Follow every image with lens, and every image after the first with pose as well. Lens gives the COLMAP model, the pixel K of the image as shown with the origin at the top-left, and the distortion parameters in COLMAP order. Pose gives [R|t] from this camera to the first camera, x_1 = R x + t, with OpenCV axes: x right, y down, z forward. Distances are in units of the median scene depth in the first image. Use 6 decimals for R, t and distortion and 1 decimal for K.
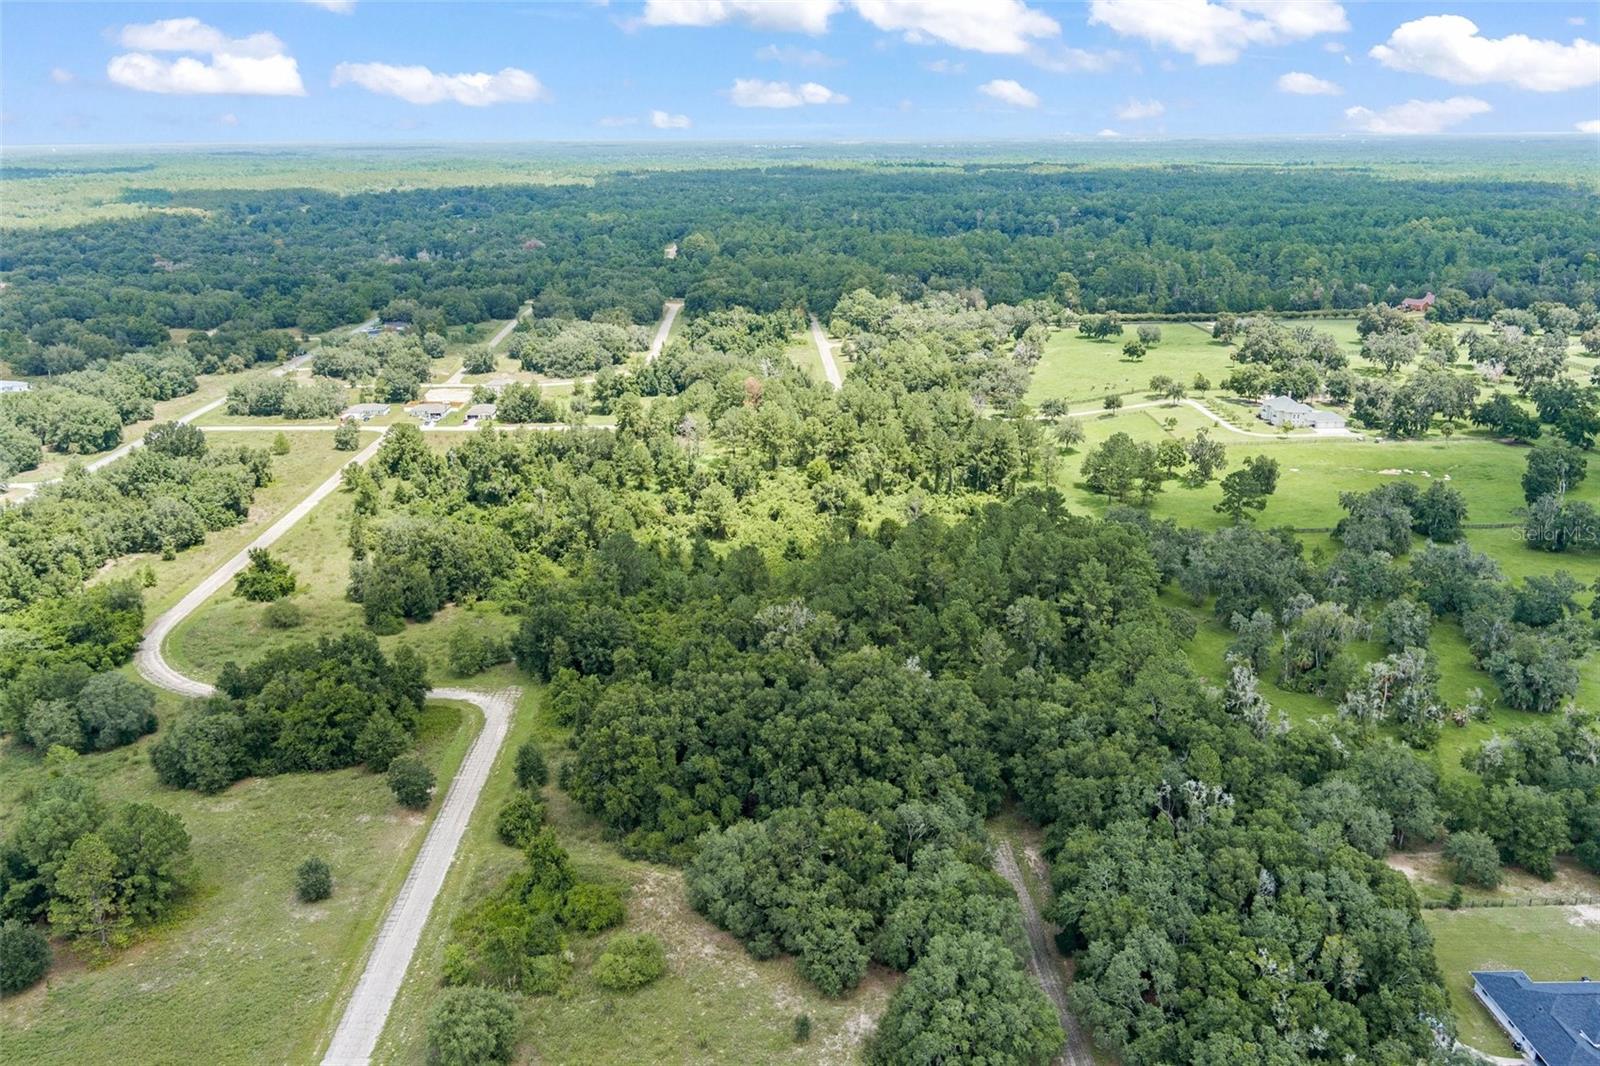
lens RADIAL K [[1288.9, 0, 800.0], [0, 1288.9, 533.0], [0, 0, 1]] dist [-0.003633, 0.013156]
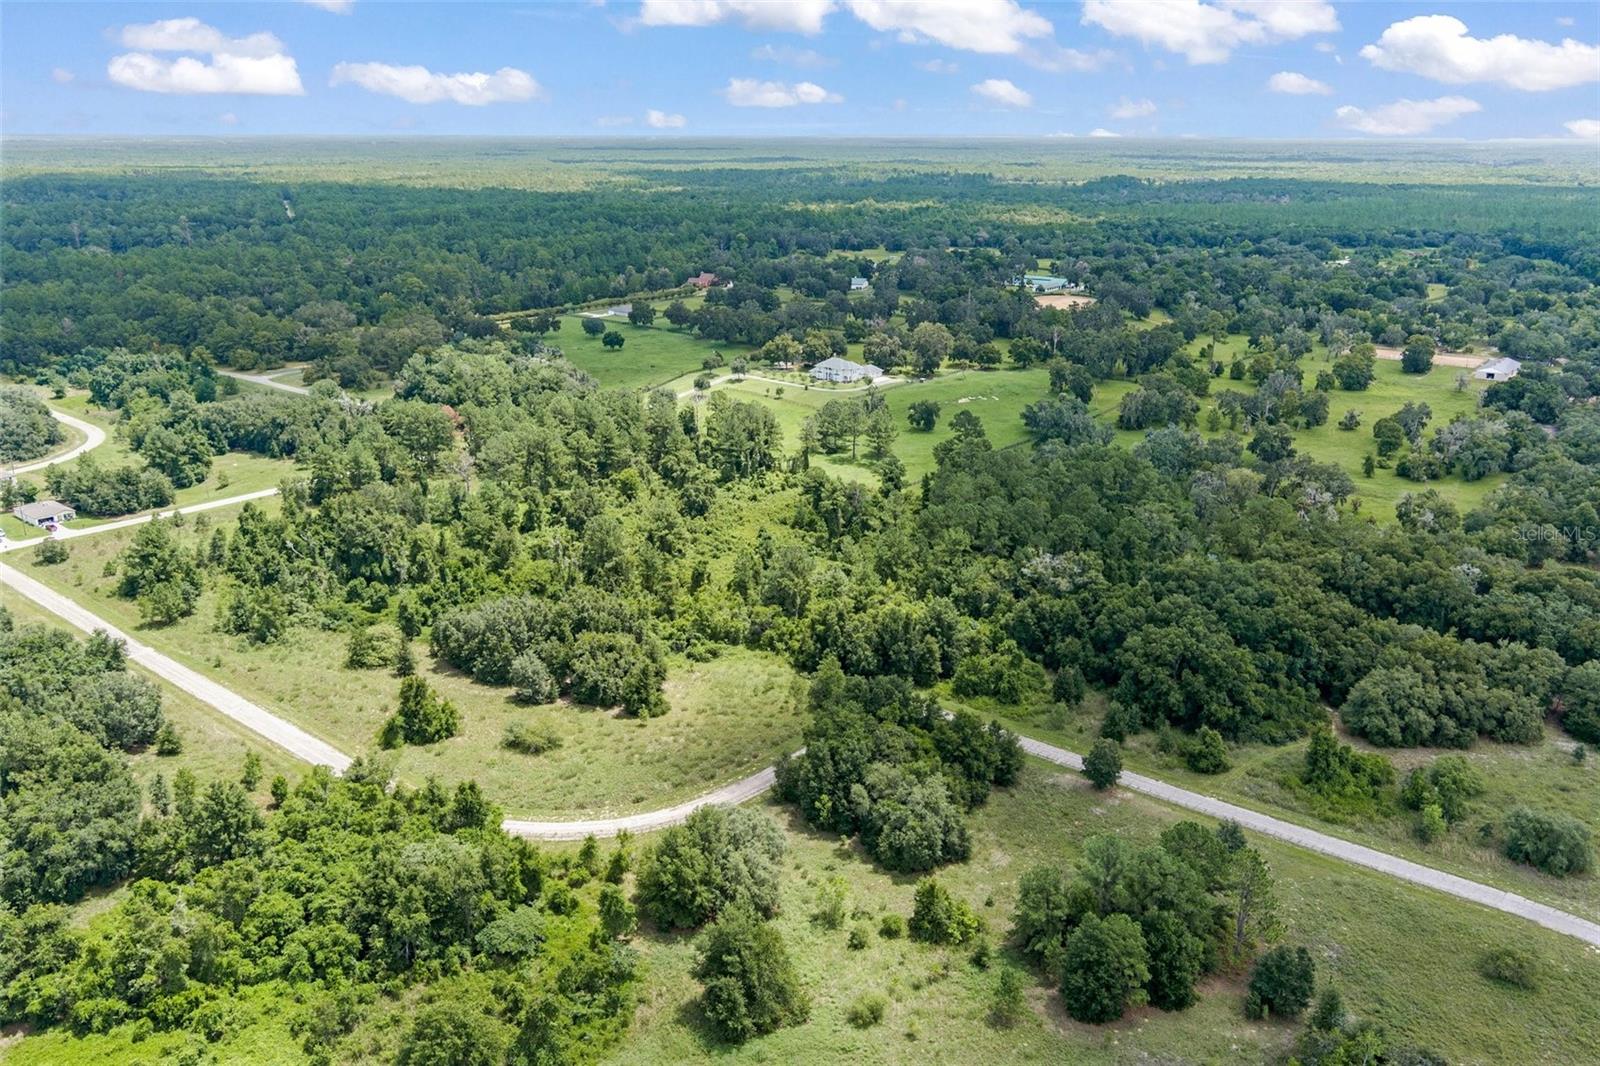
lens RADIAL K [[1288.9, 0, 800.0], [0, 1288.9, 533.0], [0, 0, 1]] dist [-0.003633, 0.013156]
pose [[0.676762, -0.214061, 0.704395, -0.555277], [0.214371, 0.972633, 0.089615, -0.064715], [-0.704300, 0.090353, 0.704129, 0.200028]]
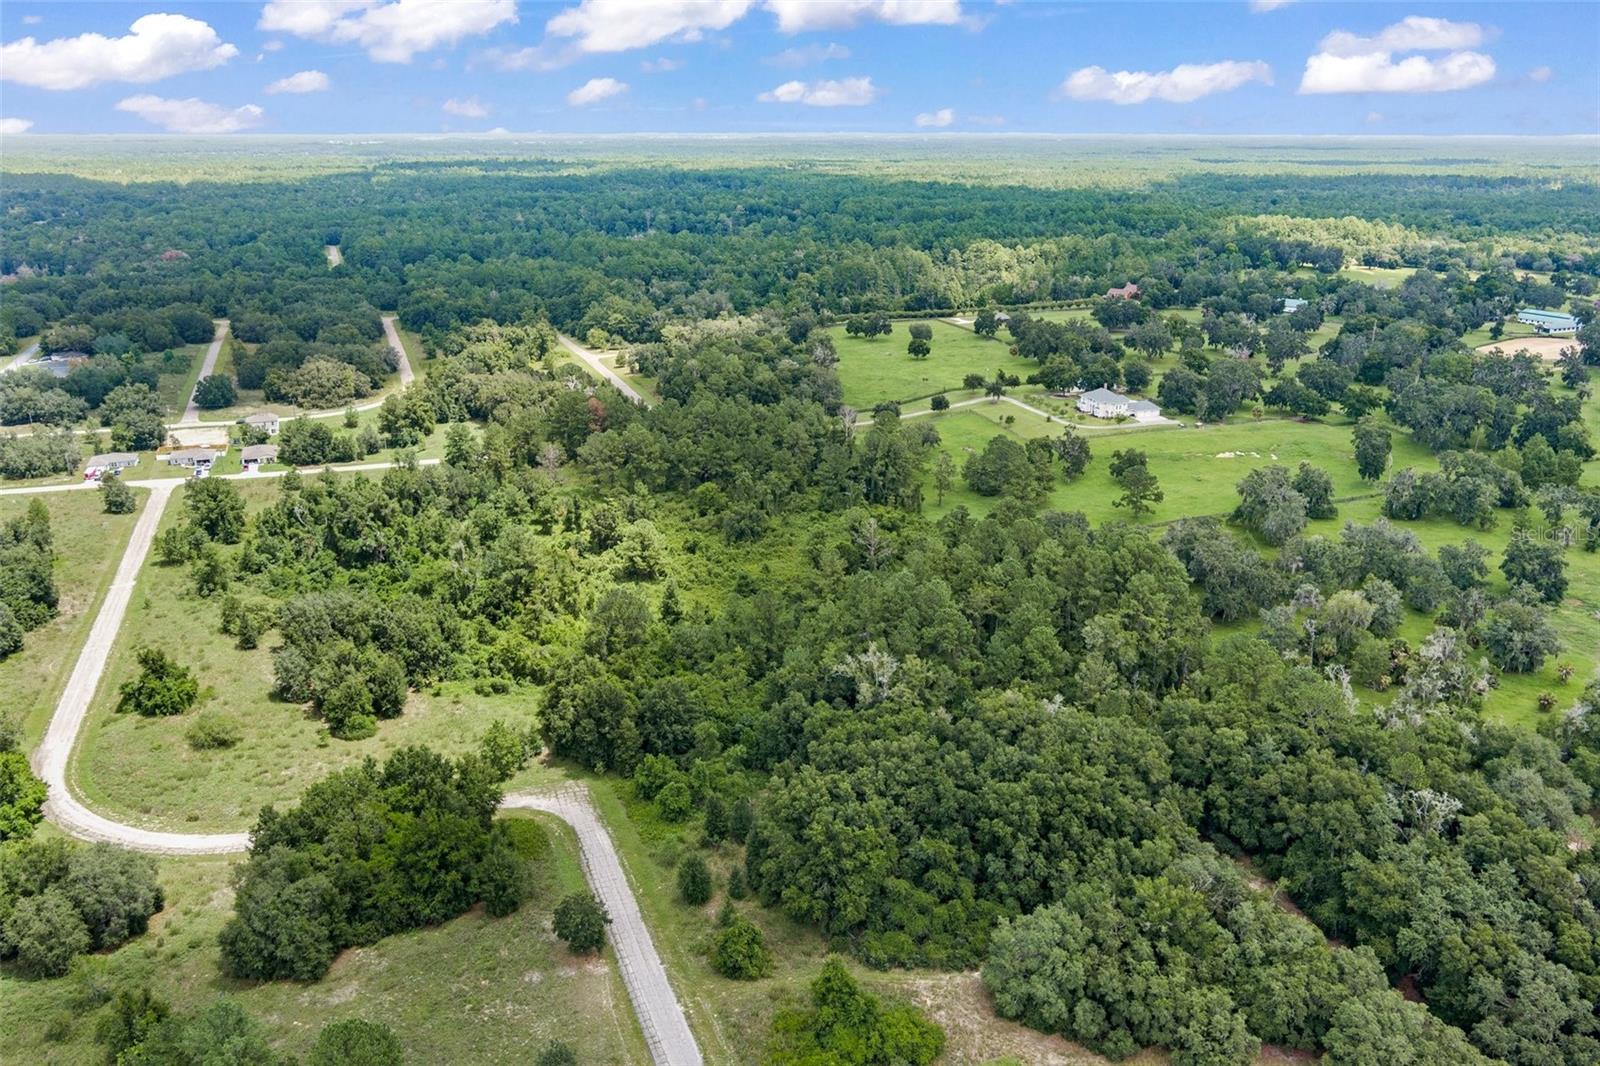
lens RADIAL K [[1288.9, 0, 800.0], [0, 1288.9, 533.0], [0, 0, 1]] dist [-0.003633, 0.013156]
pose [[0.951785, -0.085742, 0.294541, -0.186061], [0.084887, 0.996267, 0.015712, -0.027887], [-0.294788, 0.010048, 0.955510, 0.076105]]
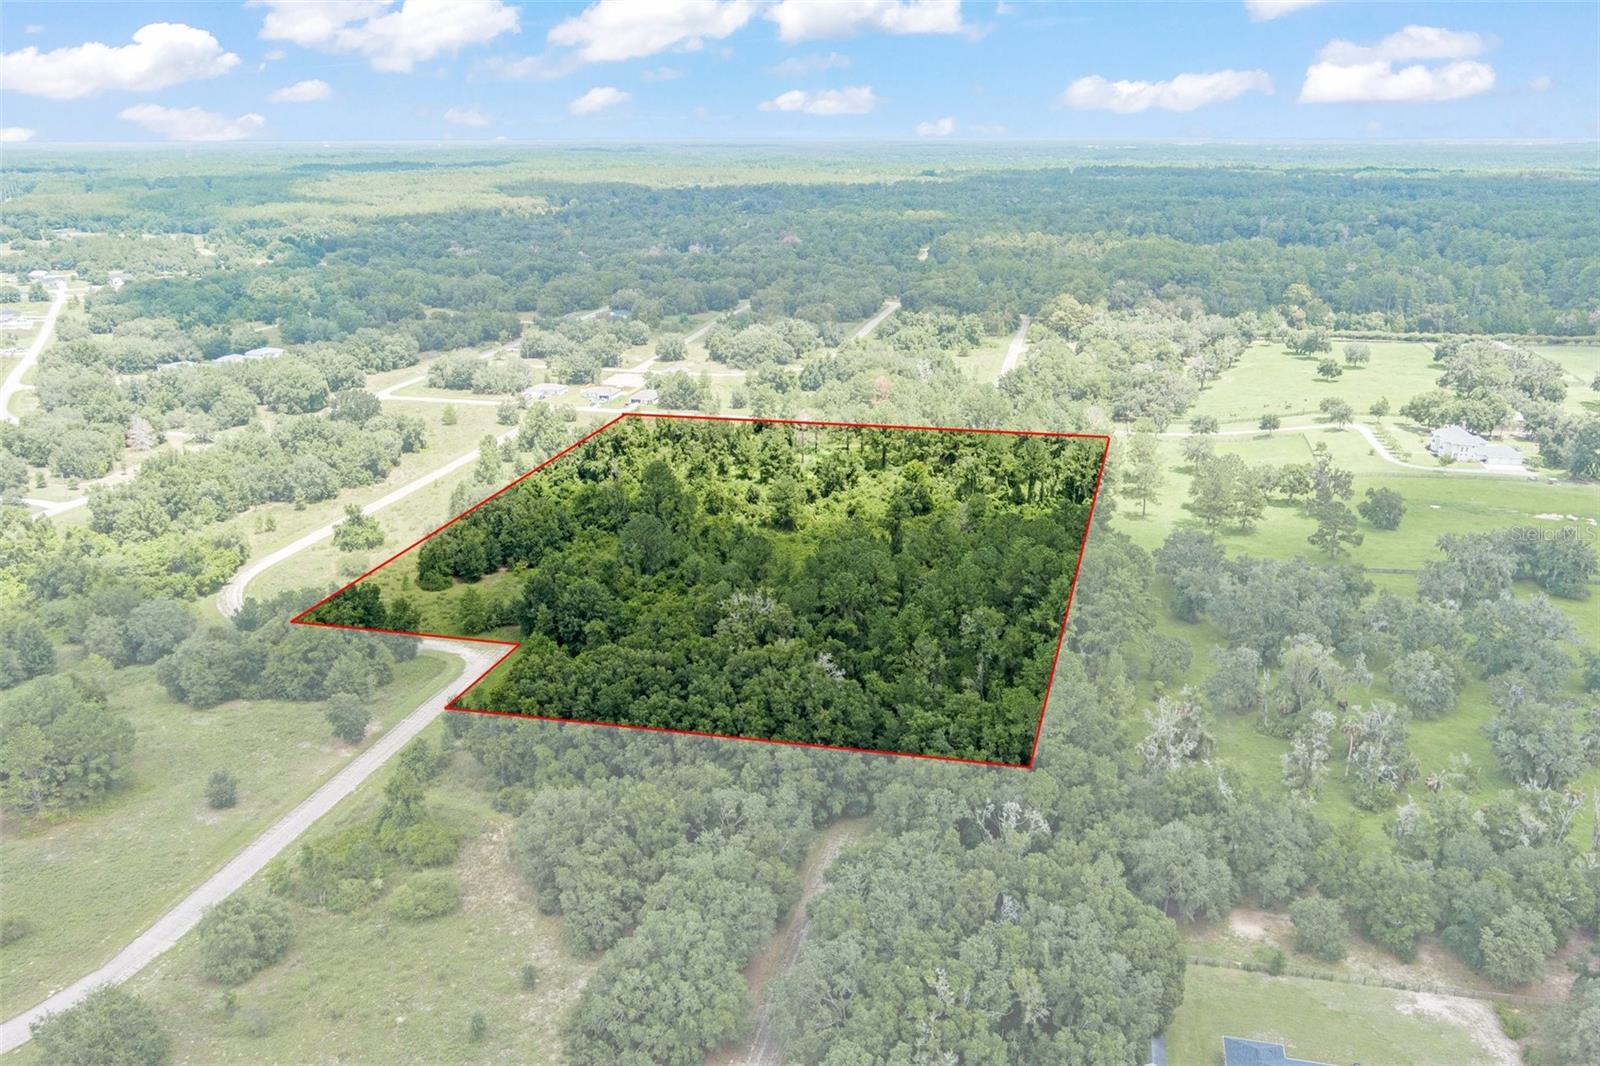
lens RADIAL K [[1288.9, 0, 800.0], [0, 1288.9, 533.0], [0, 0, 1]] dist [-0.003633, 0.013156]
pose [[0.968418, 0.078925, -0.236511, 0.155300], [-0.078843, 0.996839, 0.009819, -0.003496], [0.236538, 0.009138, 0.971579, 0.005172]]
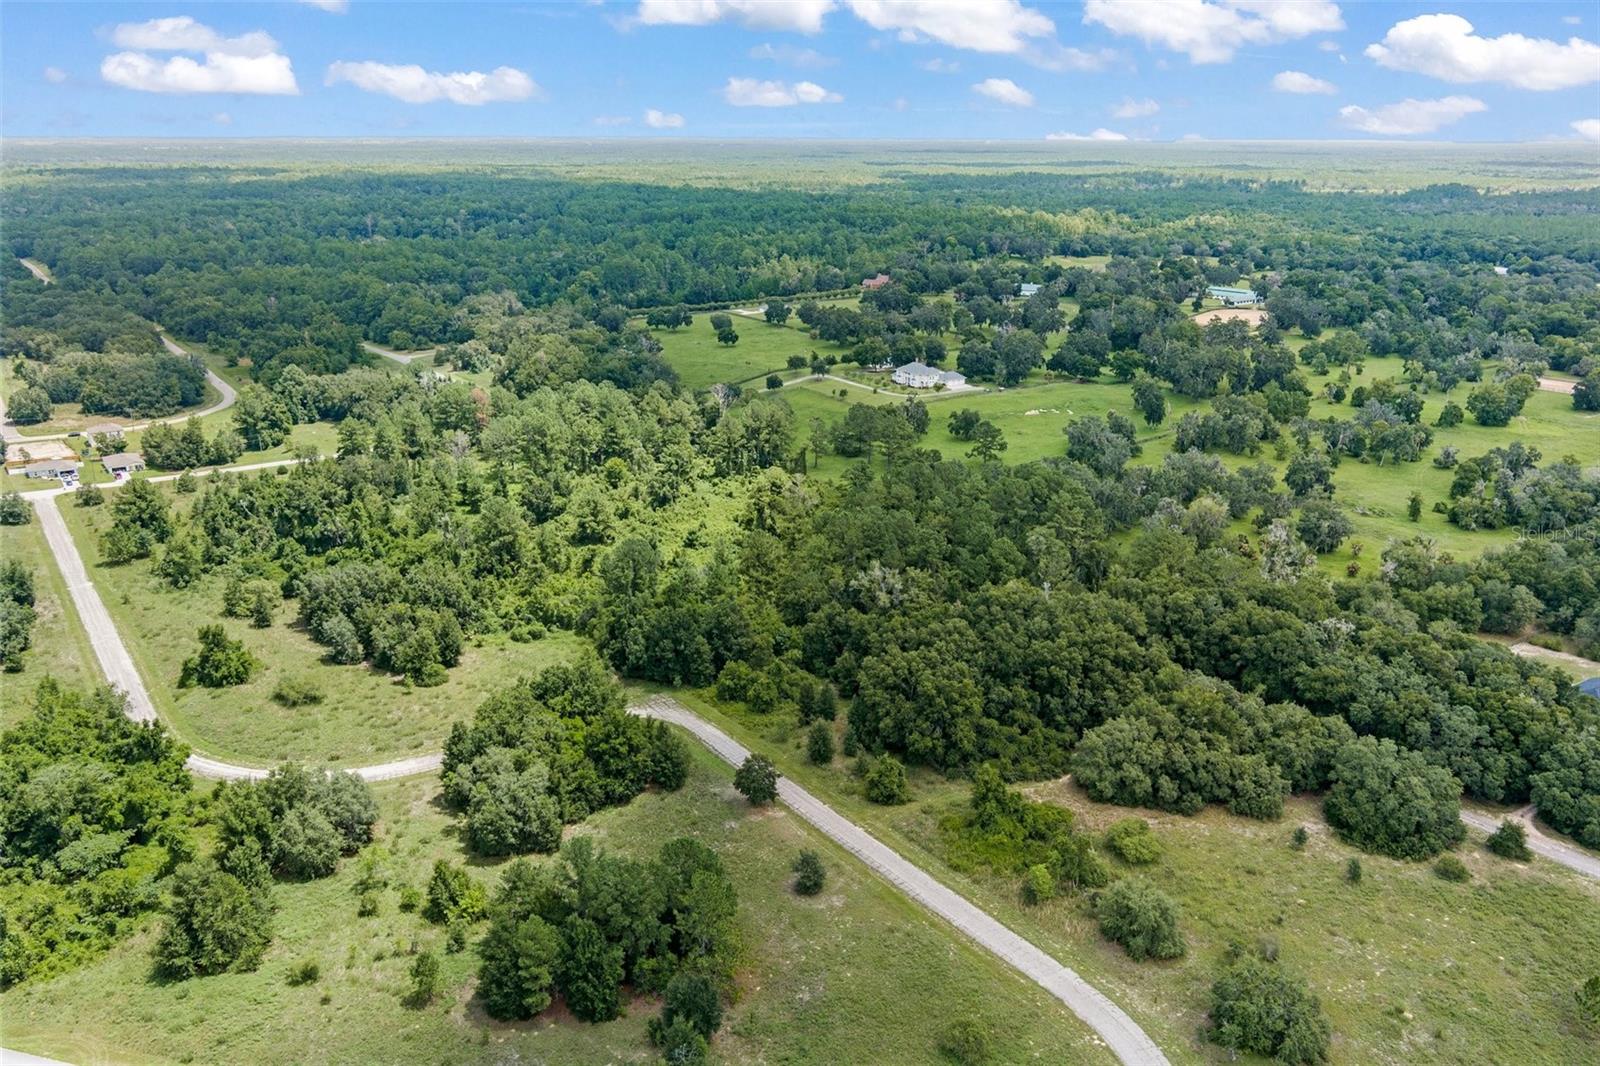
lens RADIAL K [[1288.9, 0, 800.0], [0, 1288.9, 533.0], [0, 0, 1]] dist [-0.003633, 0.013156]
pose [[0.843530, -0.152200, 0.515065, -0.366459], [0.152825, 0.987382, 0.041486, -0.017316], [-0.514880, 0.043720, 0.856147, 0.047853]]
